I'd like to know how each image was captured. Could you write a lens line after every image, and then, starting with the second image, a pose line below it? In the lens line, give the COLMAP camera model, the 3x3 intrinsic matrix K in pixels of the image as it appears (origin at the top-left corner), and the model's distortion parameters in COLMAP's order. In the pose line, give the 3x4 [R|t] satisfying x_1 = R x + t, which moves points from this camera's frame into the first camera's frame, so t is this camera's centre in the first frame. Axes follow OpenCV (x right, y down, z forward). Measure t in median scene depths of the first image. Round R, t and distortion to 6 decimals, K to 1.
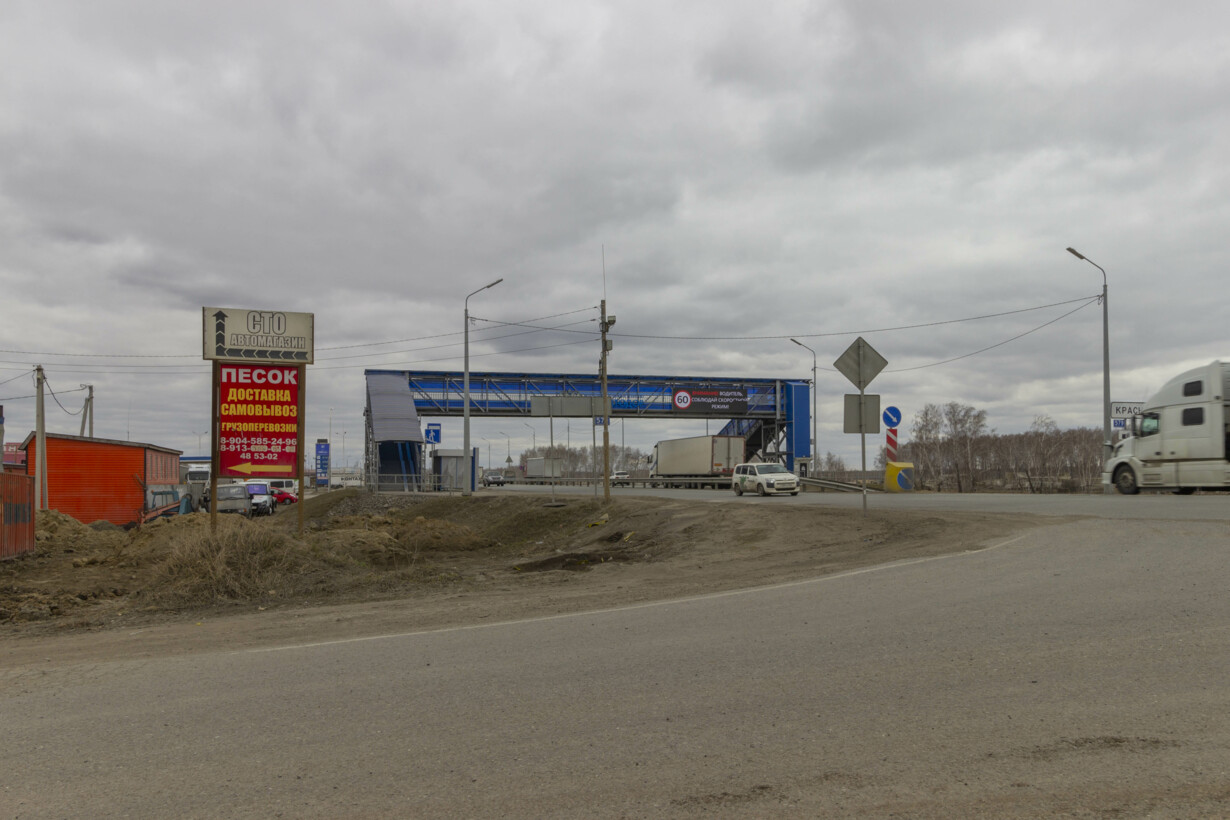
lens RADIAL K [[974.9, 0, 616.2], [0, 974.9, 419.1], [0, 0, 1]] dist [0.033265, -0.002781]
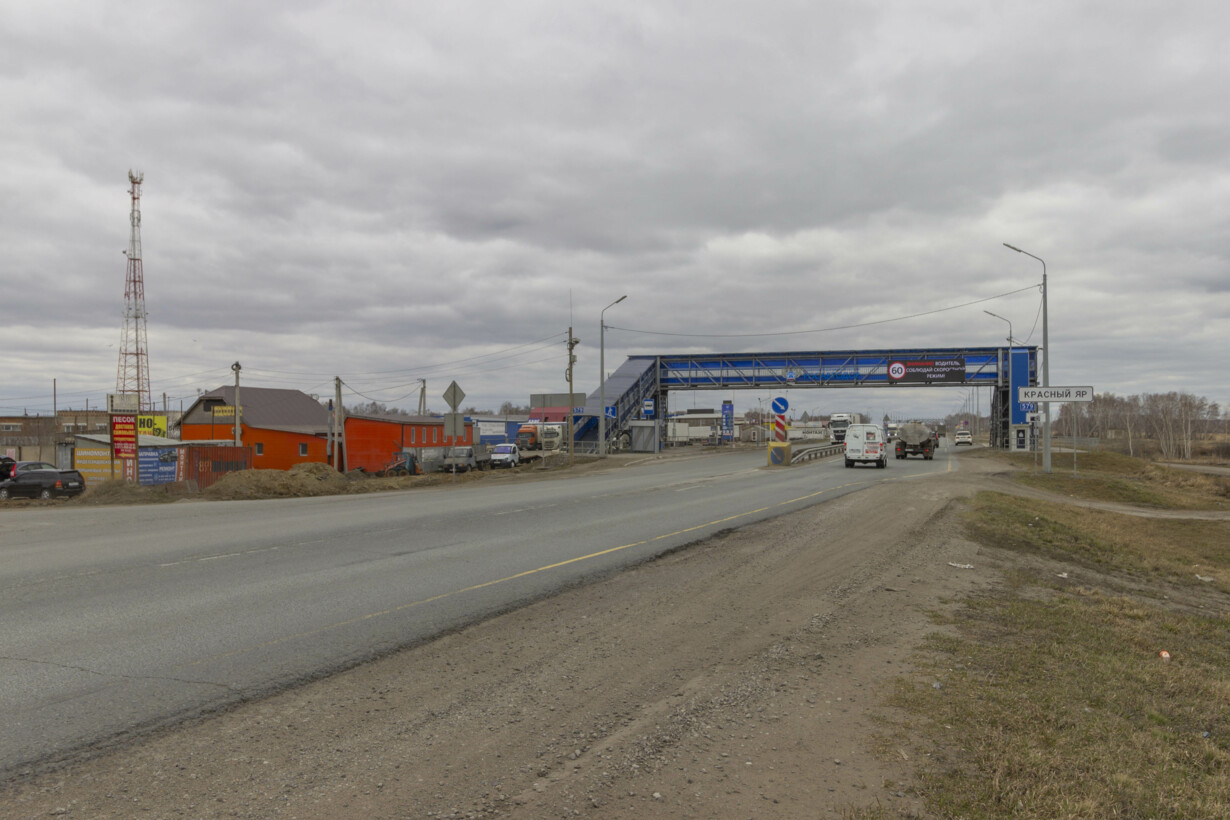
lens RADIAL K [[974.9, 0, 614.0], [0, 974.9, 411.0], [0, 0, 1]] dist [0.033265, -0.002781]
pose [[0.836823, -0.002381, -0.547468, 0.474045], [0.027087, 0.998946, 0.037058, -0.028299], [0.546803, -0.045841, 0.836005, -0.101480]]
